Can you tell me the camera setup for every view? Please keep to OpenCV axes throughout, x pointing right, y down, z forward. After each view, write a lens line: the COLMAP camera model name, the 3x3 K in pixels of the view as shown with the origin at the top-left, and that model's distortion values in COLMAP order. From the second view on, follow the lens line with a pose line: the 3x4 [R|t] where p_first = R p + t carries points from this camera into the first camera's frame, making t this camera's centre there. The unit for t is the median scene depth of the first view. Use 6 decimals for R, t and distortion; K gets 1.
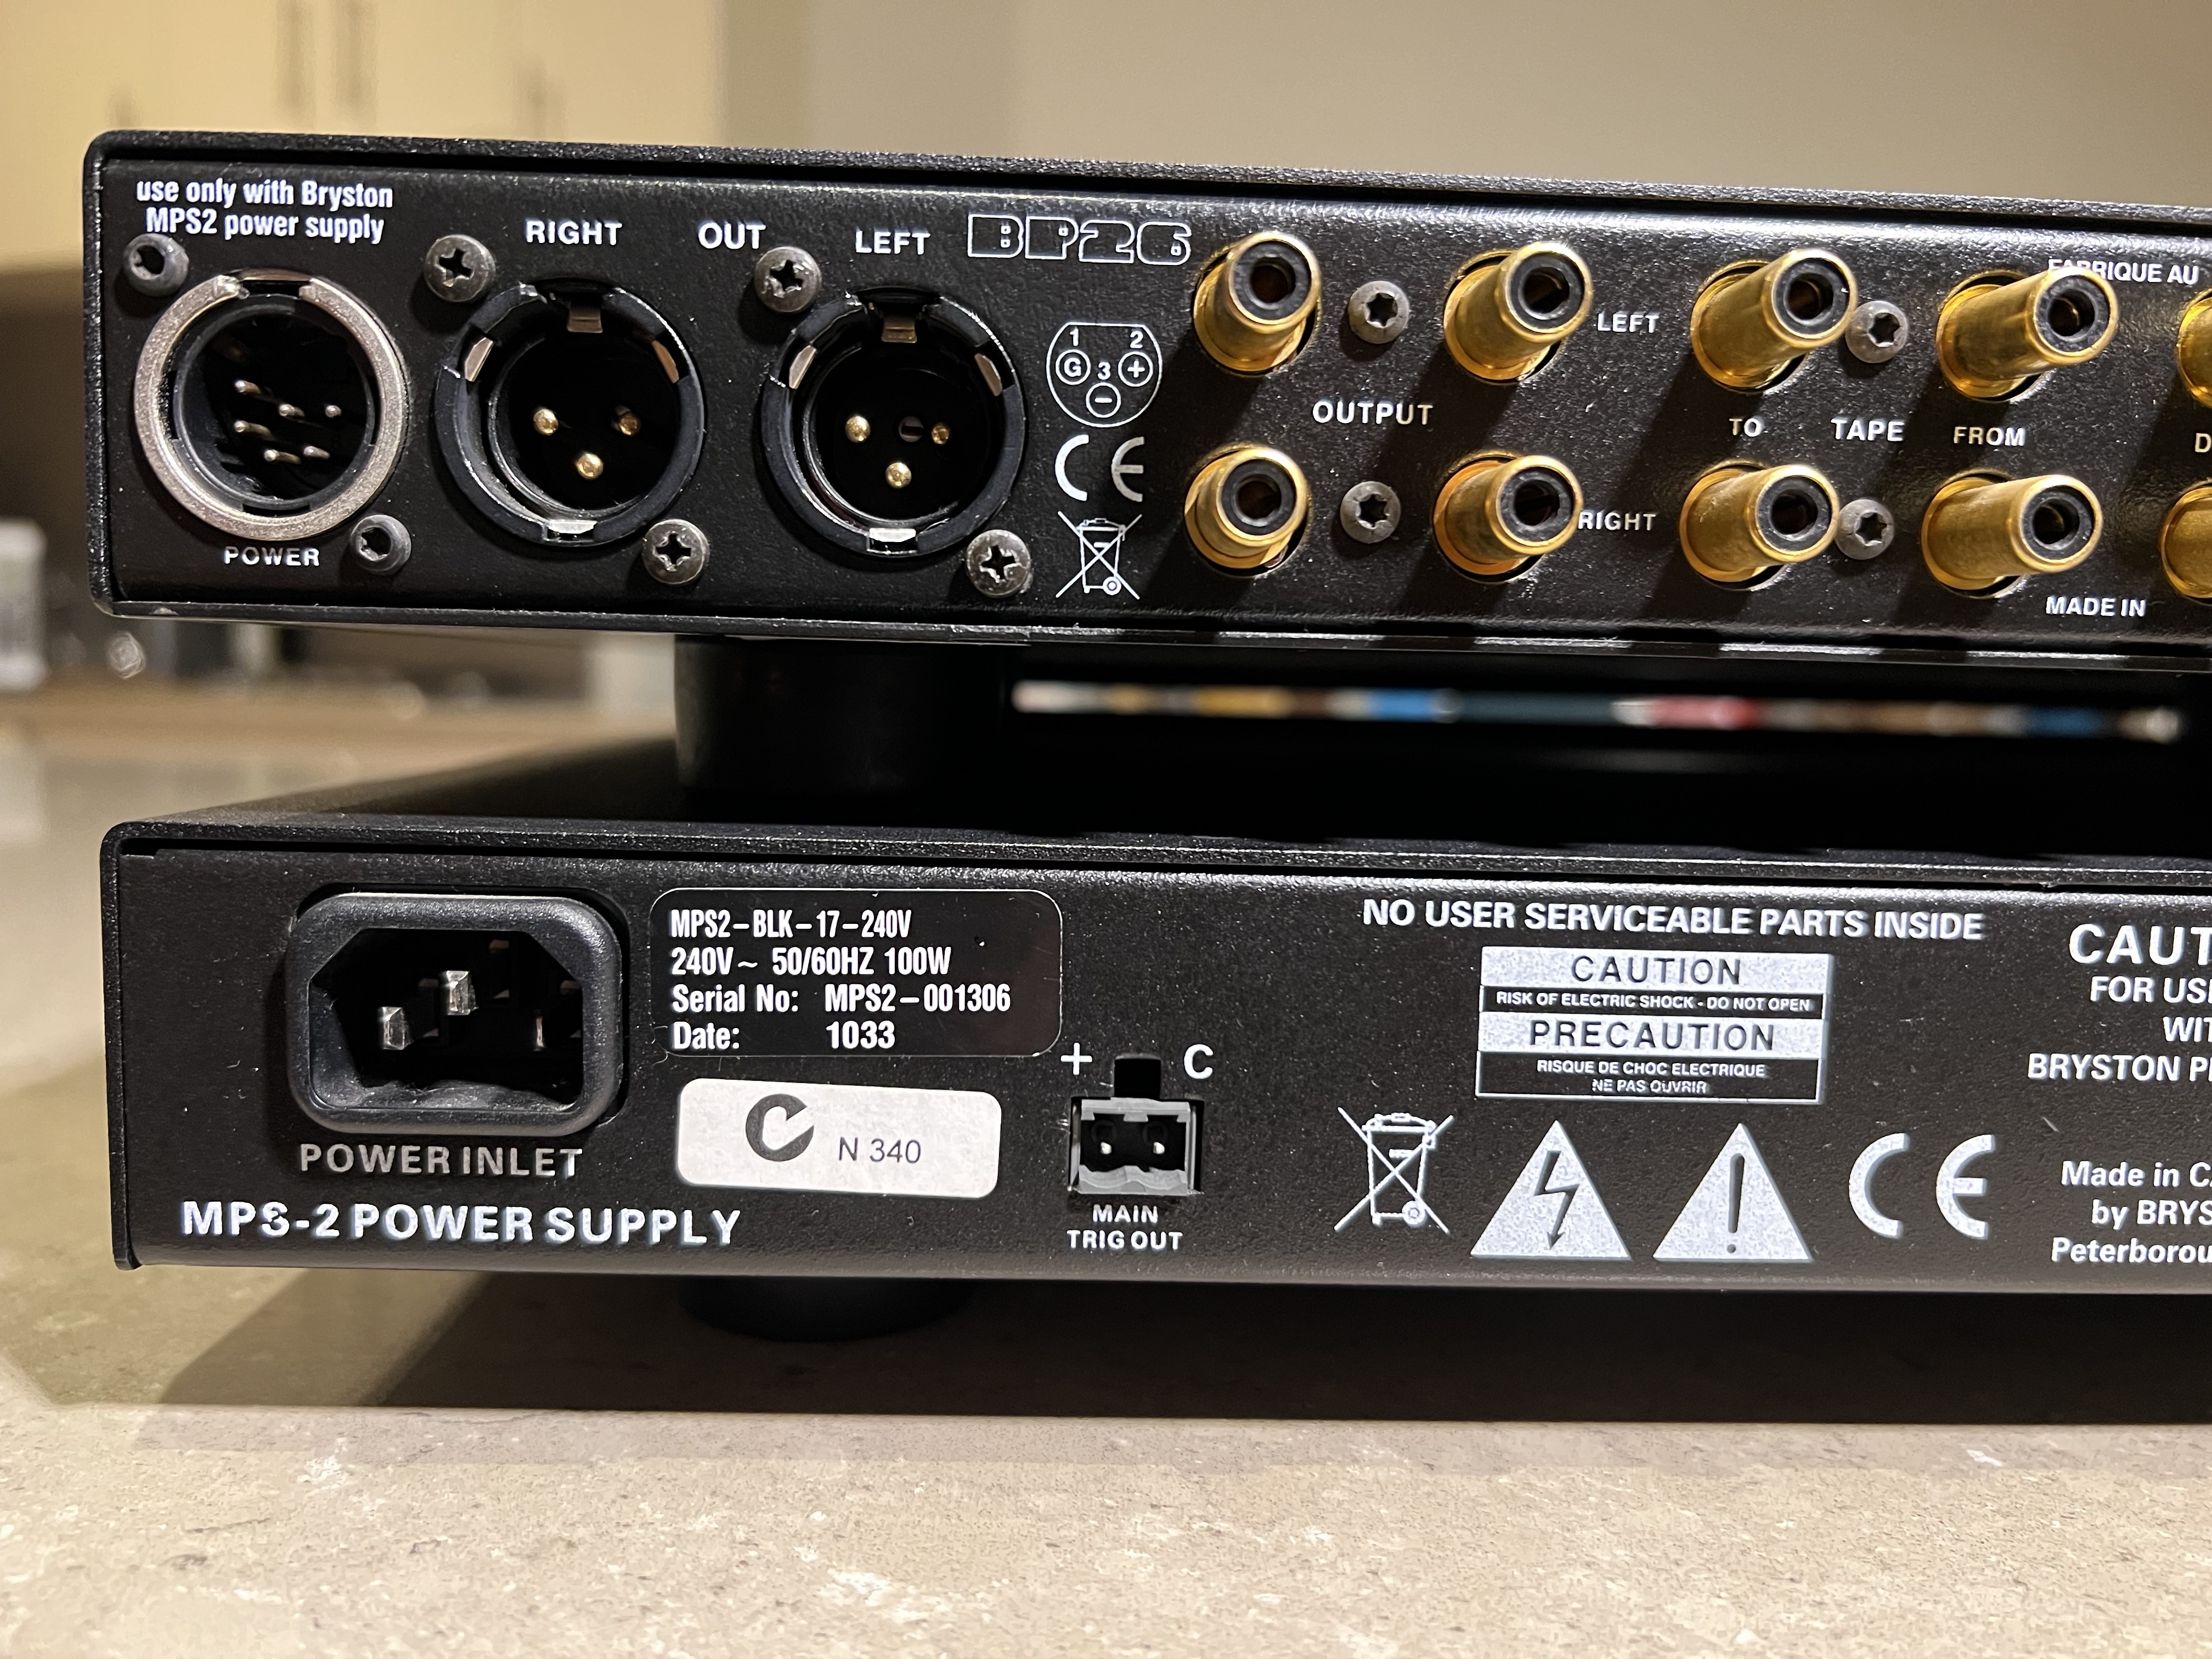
lens RADIAL K [[1729.0, 0, 1069.9], [0, 1729.0, 832.1], [0, 0, 1]] dist [0.004012, -0.040025]
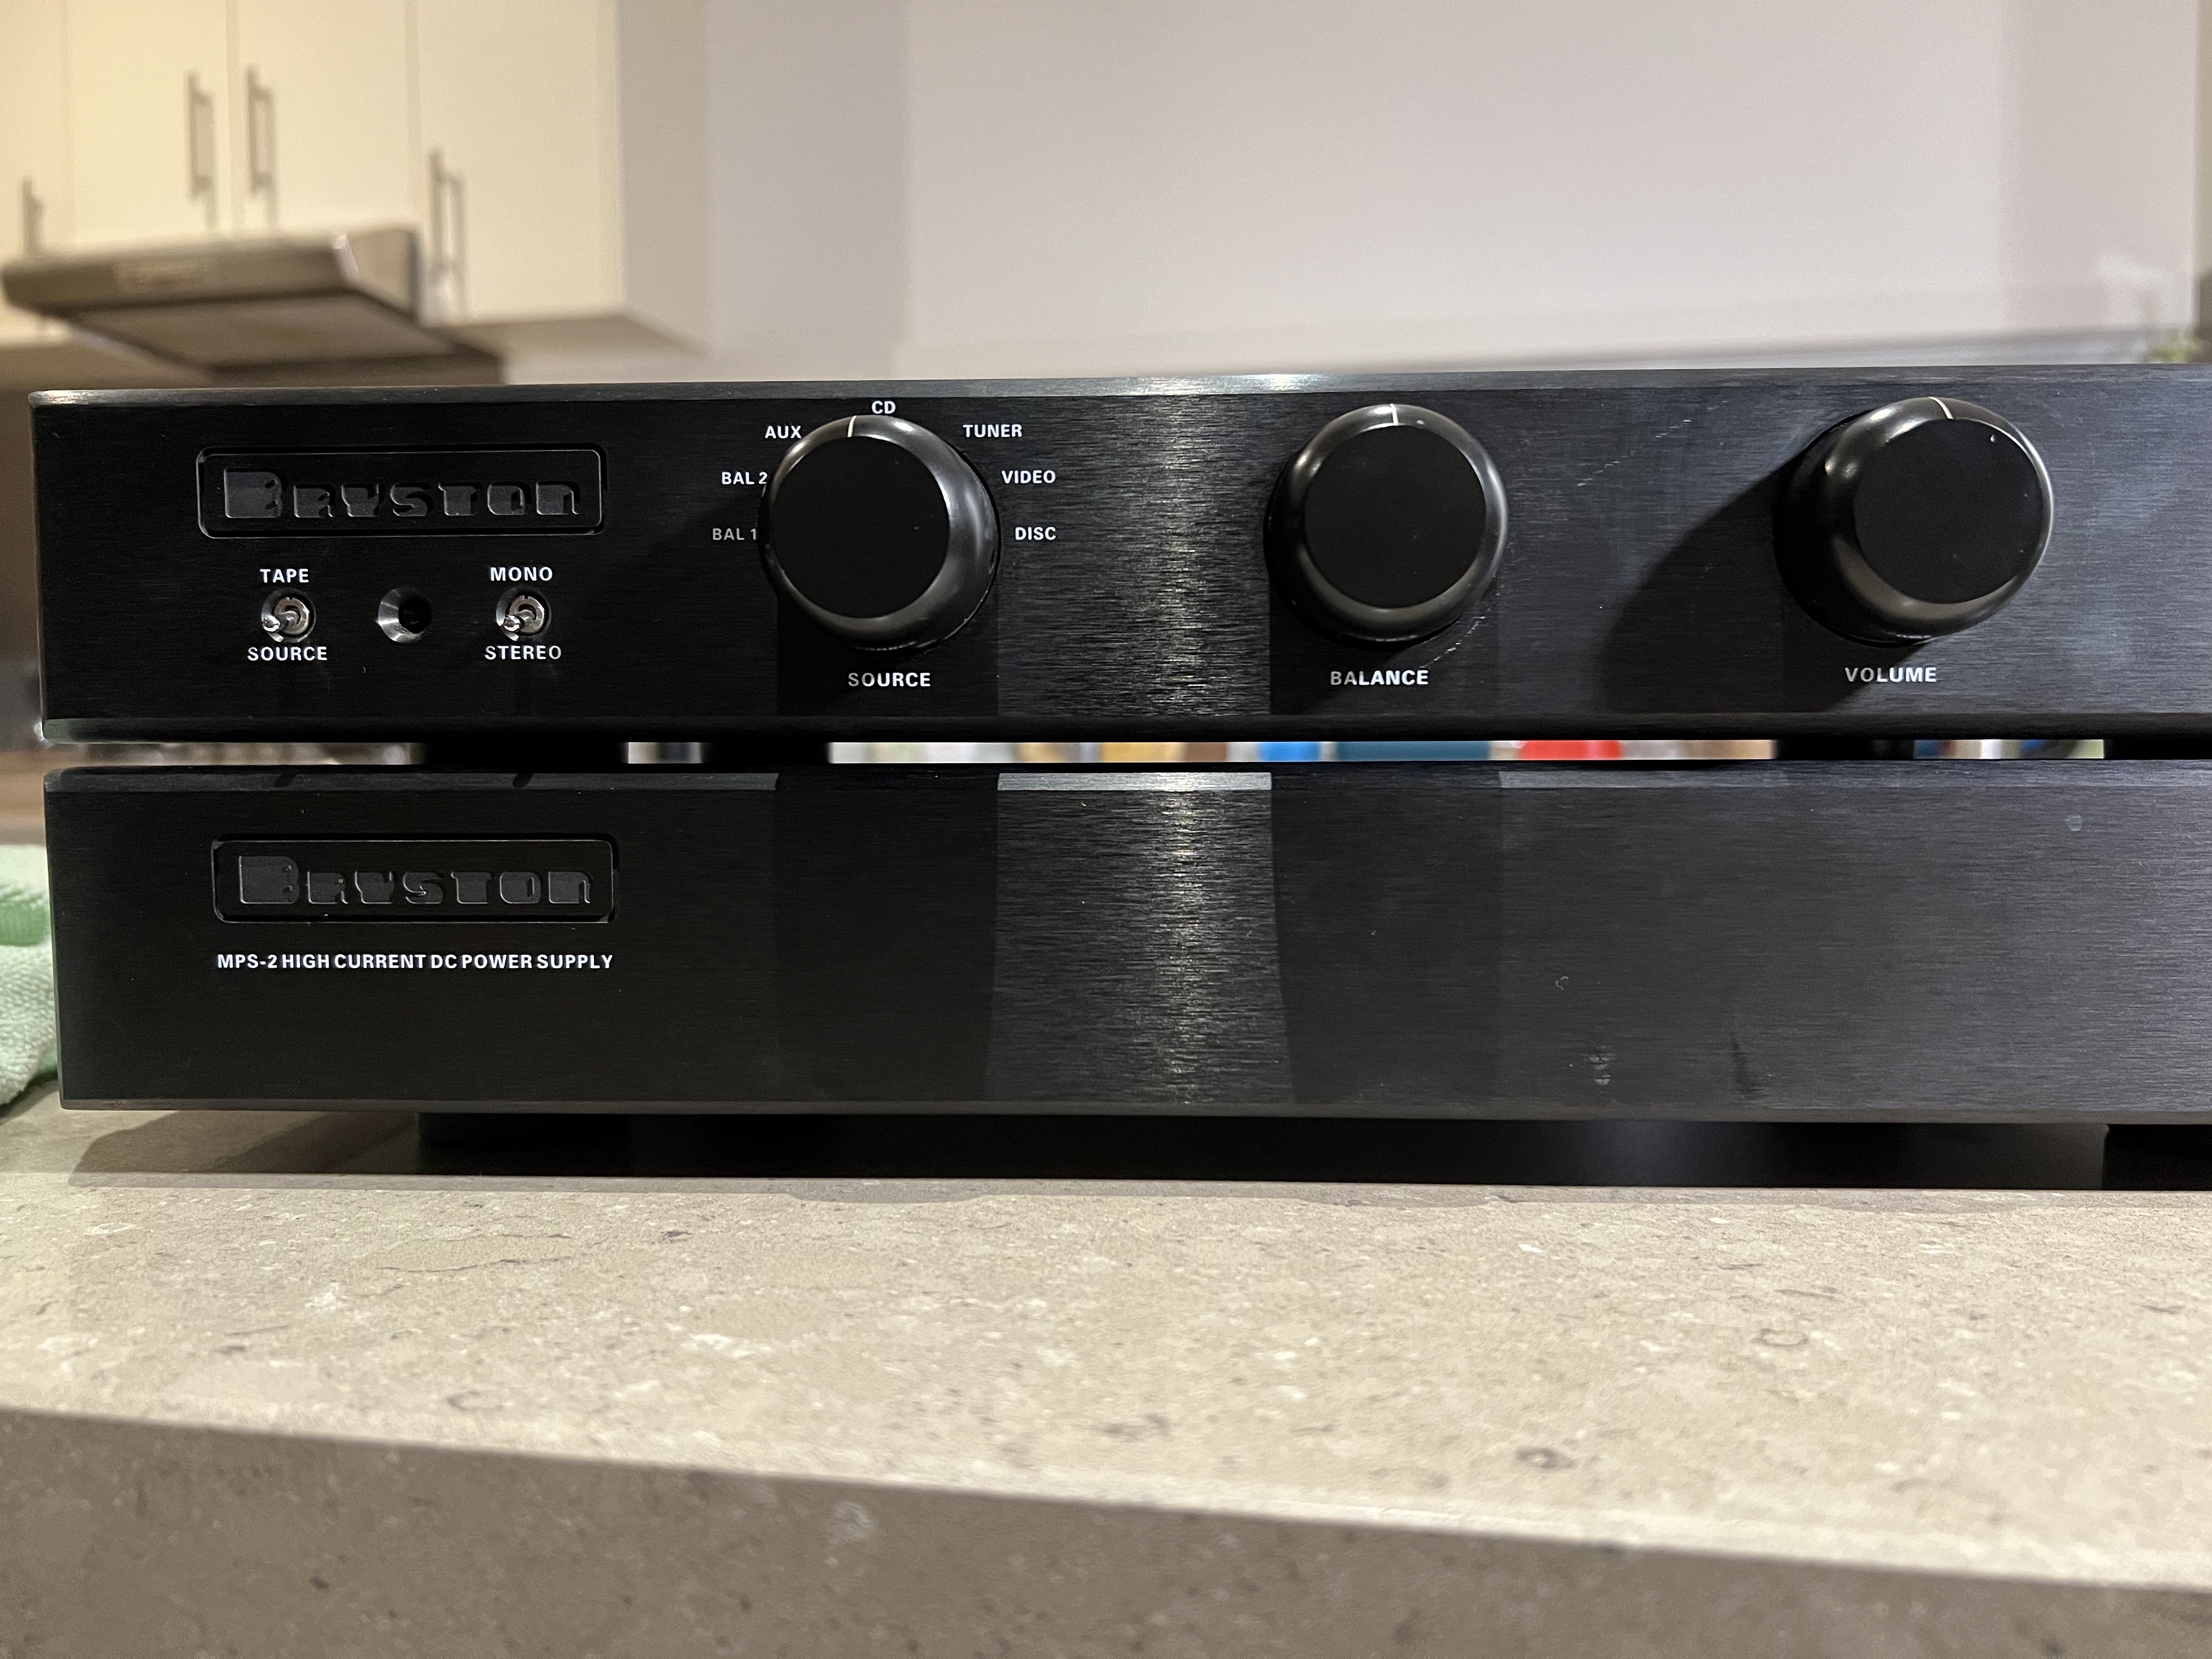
lens RADIAL K [[1732.2, 0, 1103.0], [0, 1732.2, 827.2], [0, 0, 1]] dist [0.005489, -0.028834]
pose [[0.998014, -0.033117, 0.053587, 0.128691], [0.034598, 0.999038, -0.026944, 0.051691], [-0.052643, 0.028745, 0.998200, -0.428922]]
